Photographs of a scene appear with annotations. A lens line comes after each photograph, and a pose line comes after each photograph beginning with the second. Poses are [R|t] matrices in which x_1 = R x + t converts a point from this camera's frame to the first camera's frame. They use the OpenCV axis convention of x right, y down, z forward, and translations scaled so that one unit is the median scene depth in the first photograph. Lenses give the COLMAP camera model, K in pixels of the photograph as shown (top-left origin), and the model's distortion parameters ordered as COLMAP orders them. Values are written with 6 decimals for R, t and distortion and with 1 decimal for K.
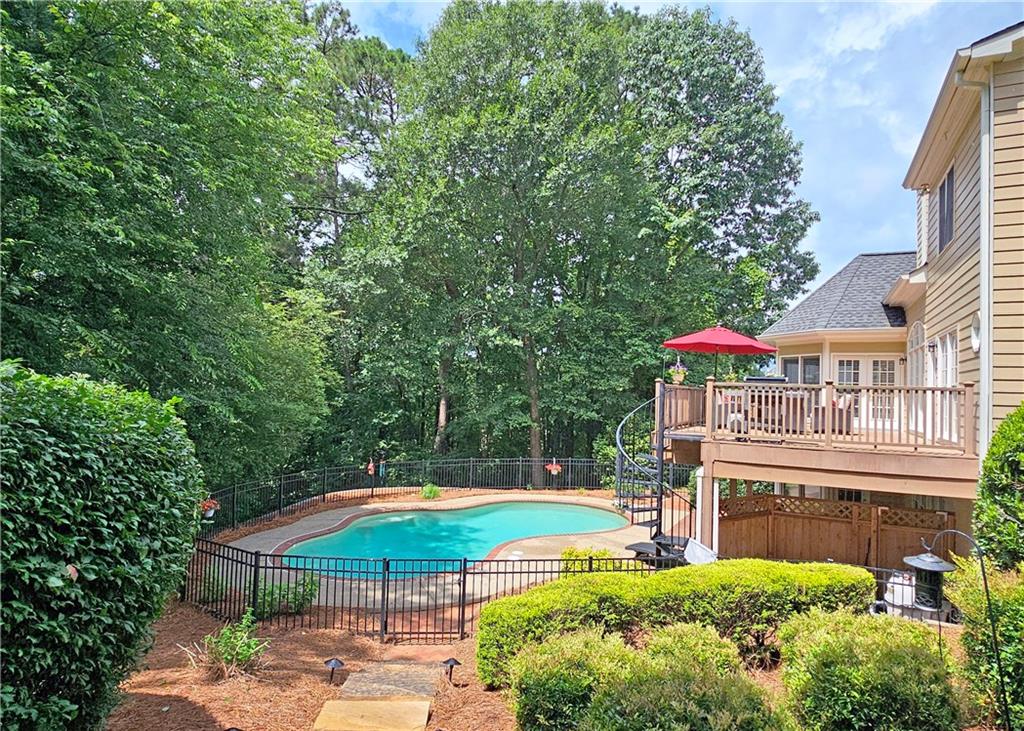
lens RADIAL K [[618.4, 0, 512.0], [0, 618.4, 365.5], [0, 0, 1]] dist [-0.002346, -0.000321]
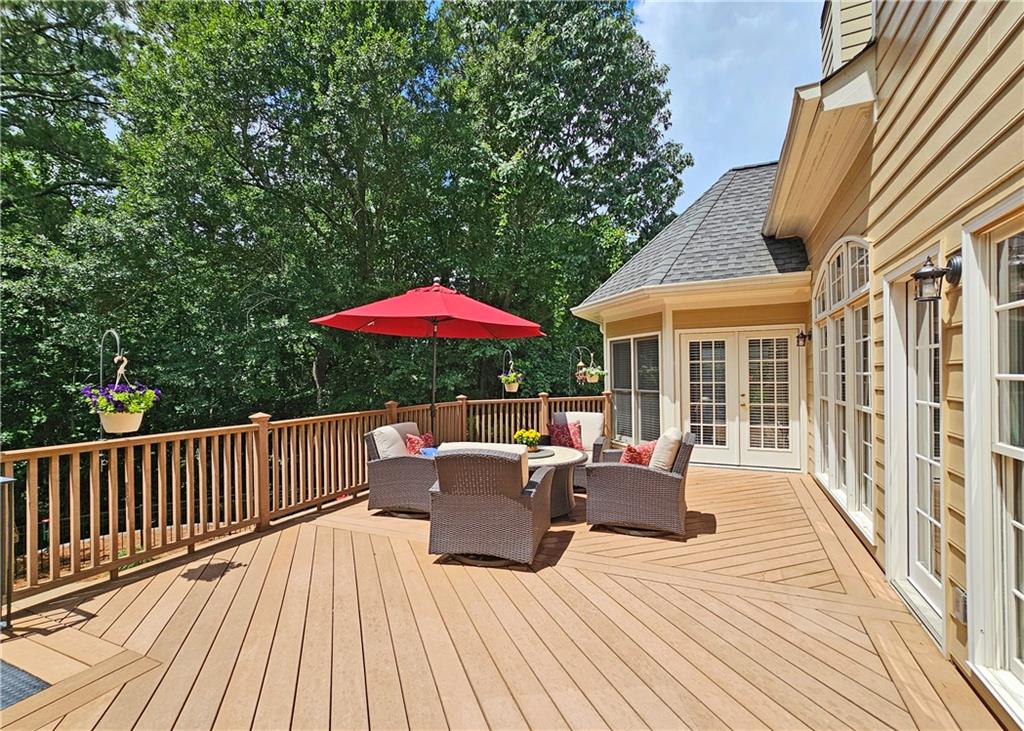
lens RADIAL K [[461.2, 0, 528.4], [0, 461.2, 366.9], [0, 0, 1]] dist [0.000418, -0.000039]
pose [[0.998423, -0.043928, 0.034965, 0.371794], [0.042798, 0.998557, 0.032424, -0.006312], [-0.036338, -0.030876, 0.998862, 0.595875]]
